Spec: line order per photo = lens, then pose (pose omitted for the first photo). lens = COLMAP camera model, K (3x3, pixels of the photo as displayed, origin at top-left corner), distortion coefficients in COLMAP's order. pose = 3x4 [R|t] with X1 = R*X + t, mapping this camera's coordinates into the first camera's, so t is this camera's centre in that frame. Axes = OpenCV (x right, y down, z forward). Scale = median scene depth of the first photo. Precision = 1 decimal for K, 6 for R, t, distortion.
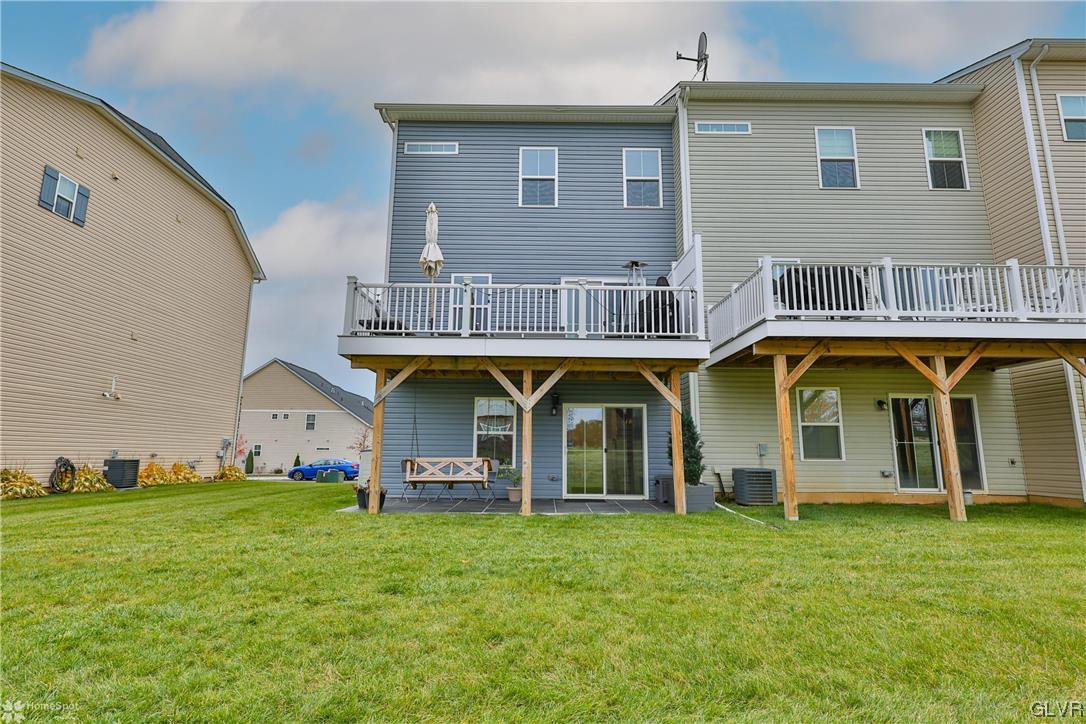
lens RADIAL K [[533.5, 0, 543.0], [0, 533.5, 362.0], [0, 0, 1]] dist [0.000026, -0.000506]
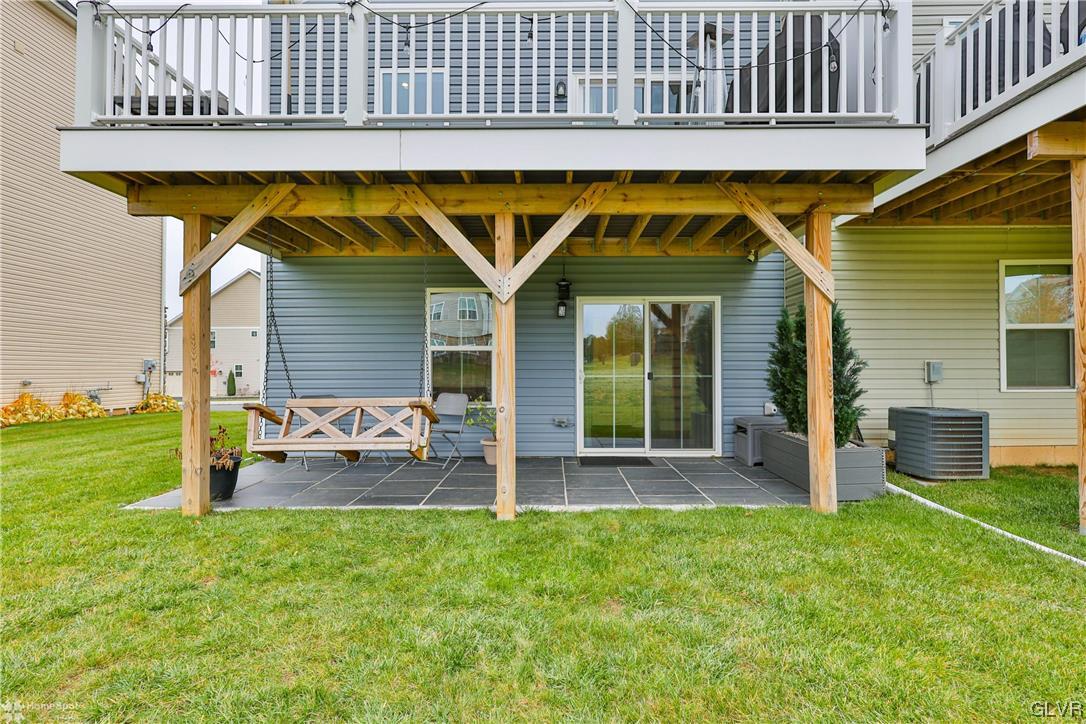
lens RADIAL K [[533.5, 0, 543.0], [0, 533.5, 362.0], [0, 0, 1]] dist [0.000026, -0.000506]
pose [[0.999842, -0.010497, -0.014322, 0.008813], [0.012601, 0.987714, 0.155763, 0.060947], [0.012511, -0.155919, 0.987691, 0.443478]]
